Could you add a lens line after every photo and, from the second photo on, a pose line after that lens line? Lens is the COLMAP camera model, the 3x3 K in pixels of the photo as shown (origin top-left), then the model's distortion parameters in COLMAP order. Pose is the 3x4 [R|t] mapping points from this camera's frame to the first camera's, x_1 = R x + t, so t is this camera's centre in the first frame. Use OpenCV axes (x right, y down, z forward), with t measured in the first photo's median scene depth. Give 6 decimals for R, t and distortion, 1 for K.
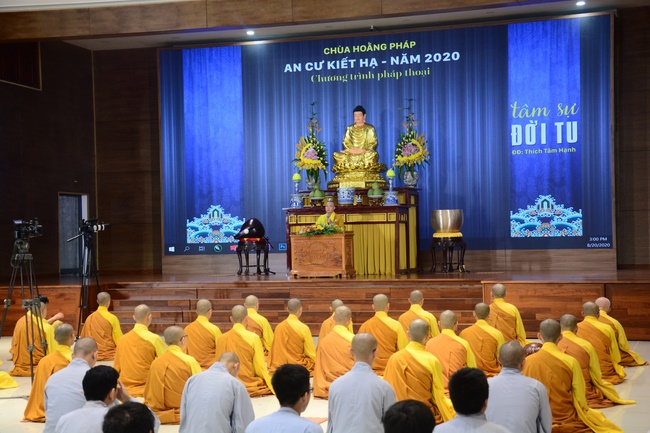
lens RADIAL K [[1153.8, 0, 325.0], [0, 1153.8, 216.5], [0, 0, 1]] dist [0.324058, 0.029609]
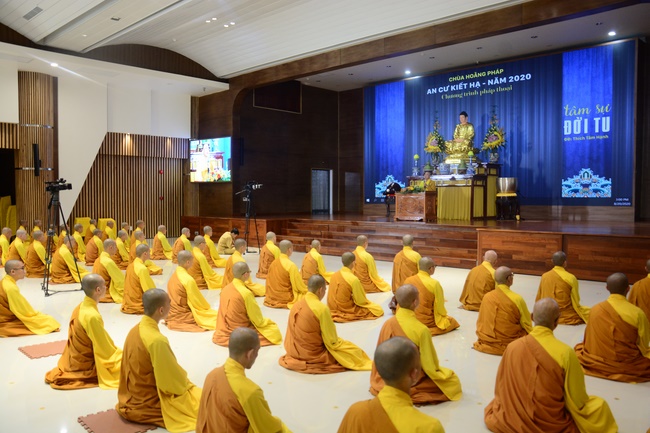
lens RADIAL K [[534.2, 0, 325.0], [0, 534.2, 216.5], [0, 0, 1]] dist [-0.140686, 0.135465]
pose [[0.894852, 0.034302, -0.445043, 0.186926], [-0.007131, 0.998014, 0.062584, 0.003016], [0.446306, -0.052830, 0.893320, 0.275579]]
